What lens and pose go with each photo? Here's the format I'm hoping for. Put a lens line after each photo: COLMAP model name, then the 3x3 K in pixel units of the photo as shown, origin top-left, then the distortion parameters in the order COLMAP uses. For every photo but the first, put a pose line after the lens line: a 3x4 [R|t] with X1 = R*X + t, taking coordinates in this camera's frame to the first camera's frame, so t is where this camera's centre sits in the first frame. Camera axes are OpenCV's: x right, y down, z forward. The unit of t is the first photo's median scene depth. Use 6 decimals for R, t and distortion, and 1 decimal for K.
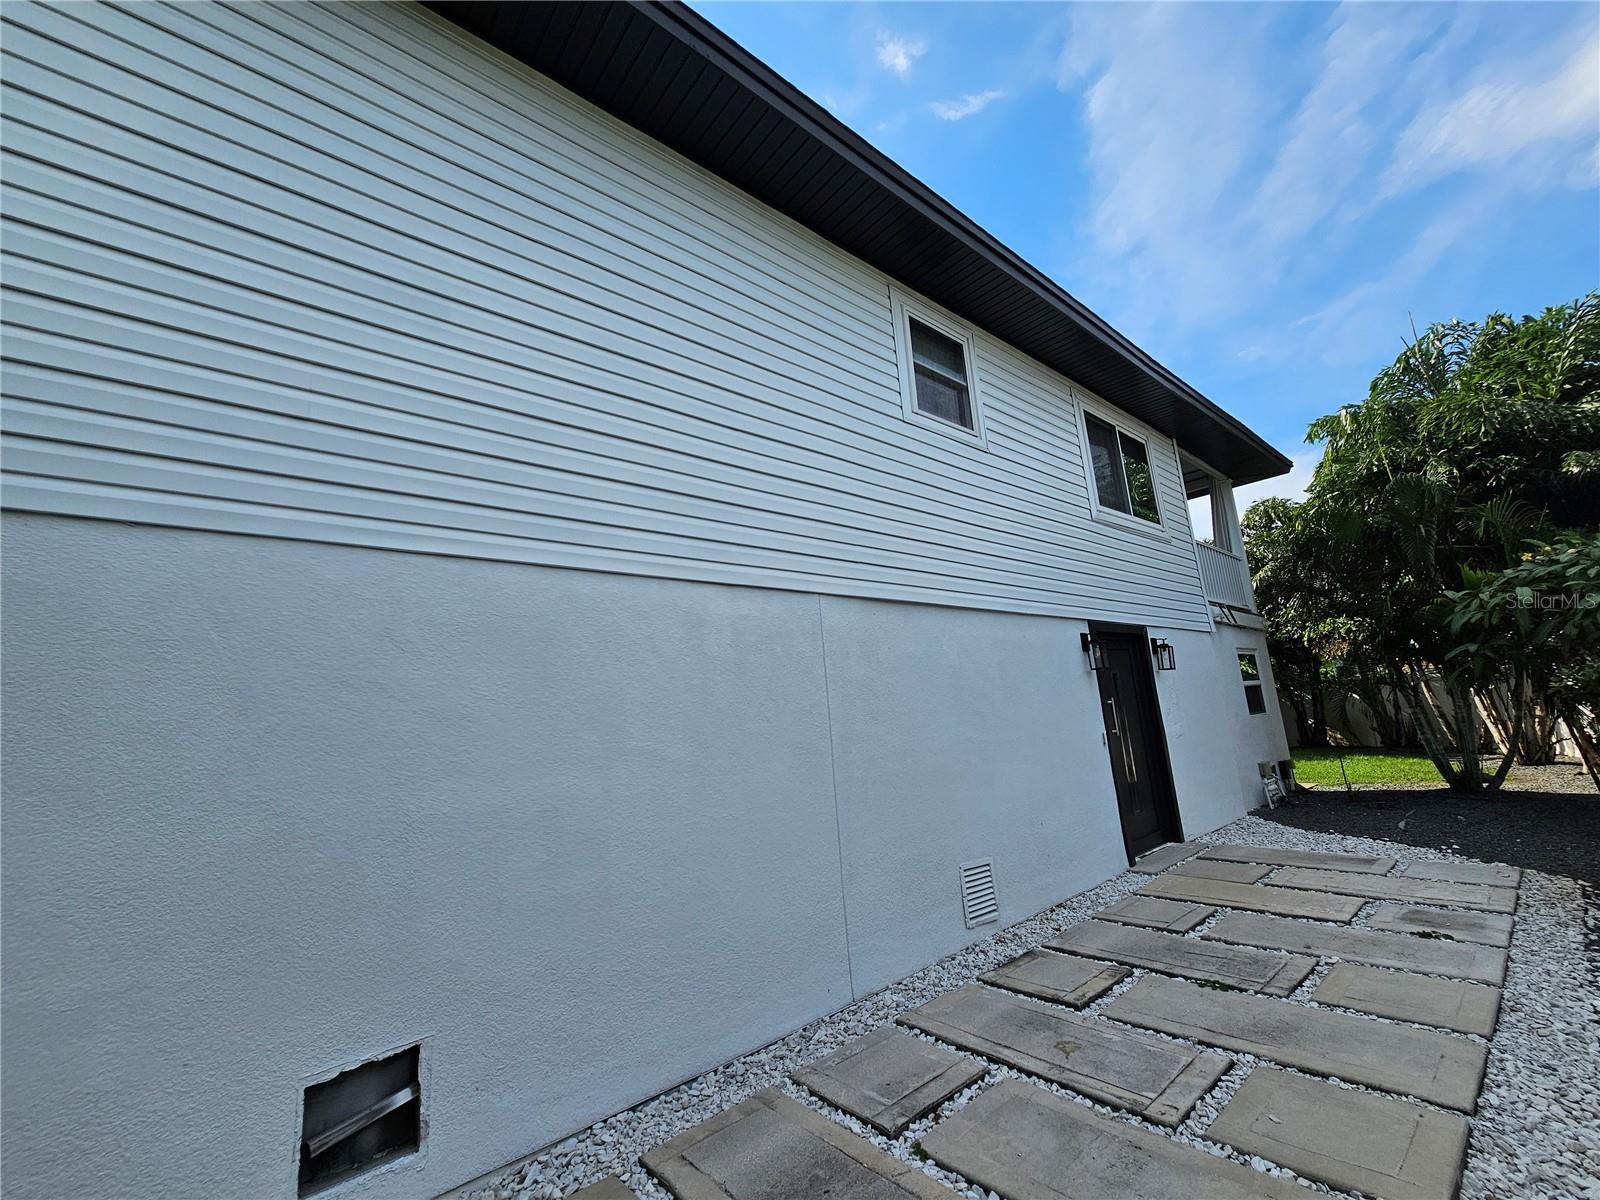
lens RADIAL K [[653.1, 0, 792.2], [0, 653.1, 596.4], [0, 0, 1]] dist [-0.002167, 0.001989]
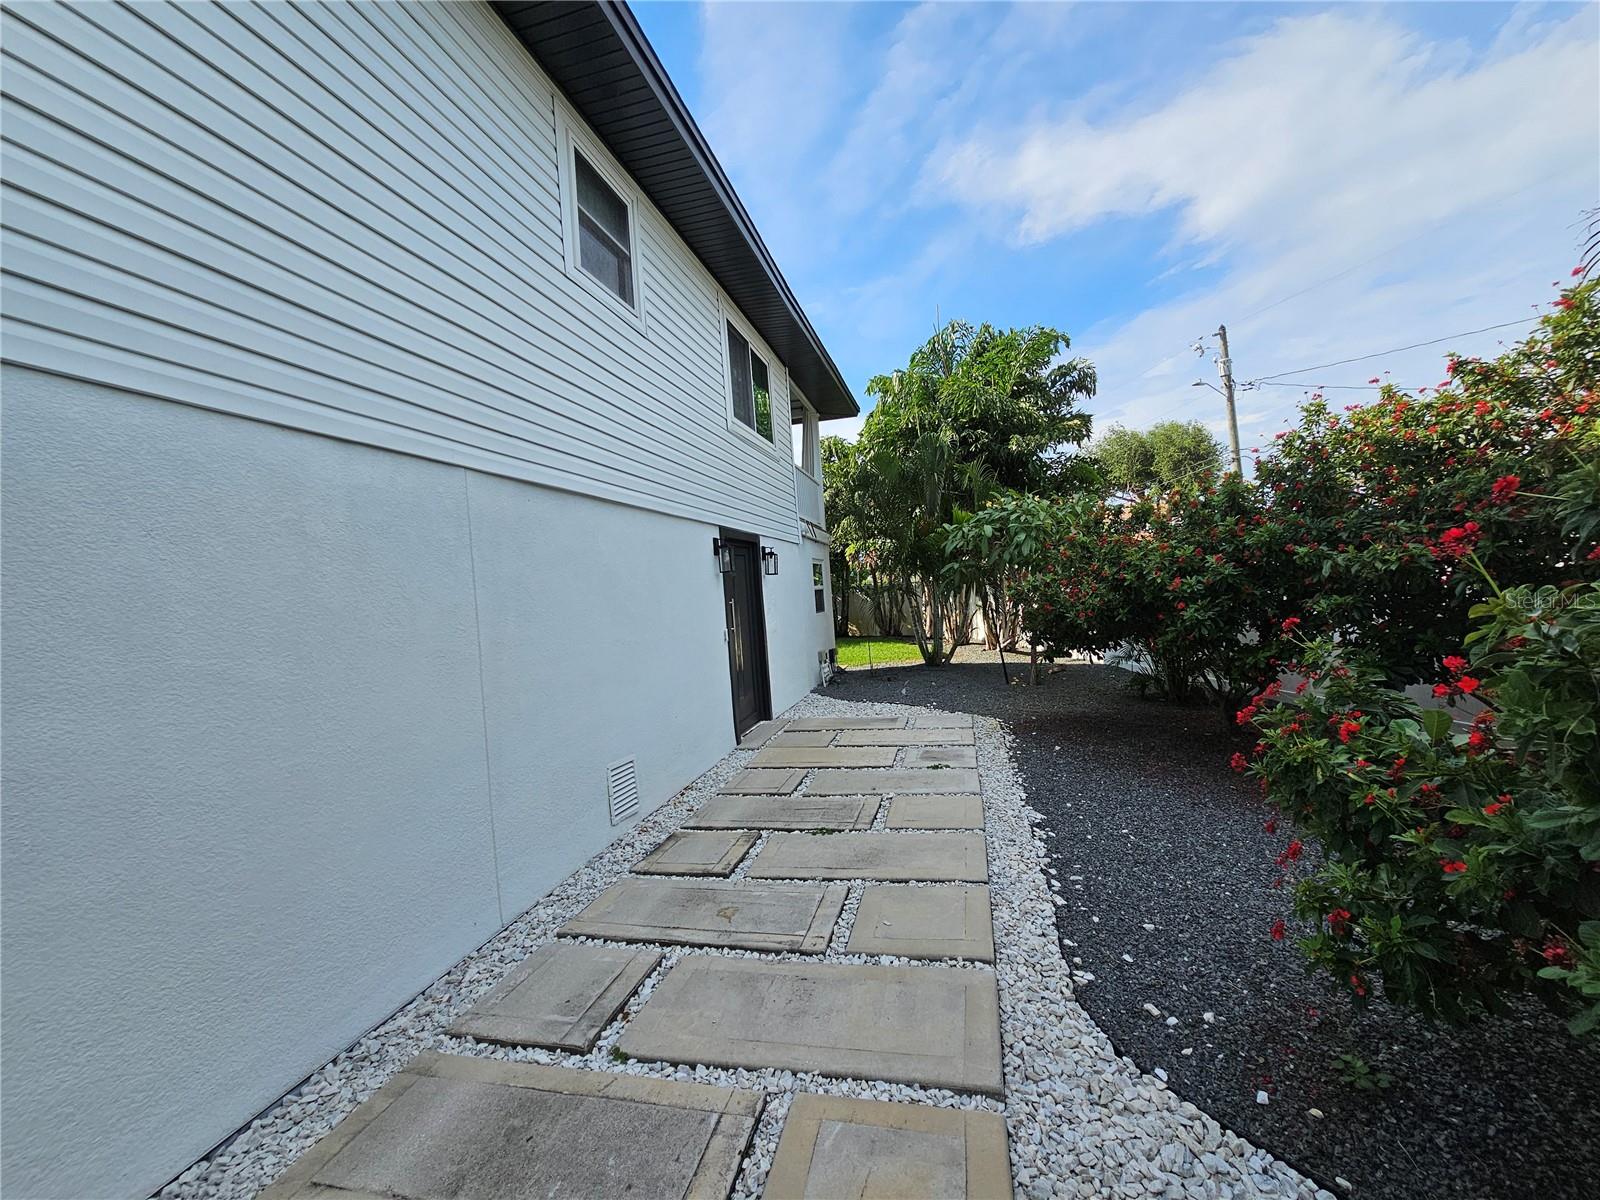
lens RADIAL K [[653.1, 0, 792.2], [0, 653.1, 596.4], [0, 0, 1]] dist [-0.002167, 0.001989]
pose [[0.814374, 0.010554, 0.580245, -0.098550], [-0.098882, 0.987738, 0.120815, 0.015429], [-0.571855, -0.155765, 0.805431, 0.099751]]
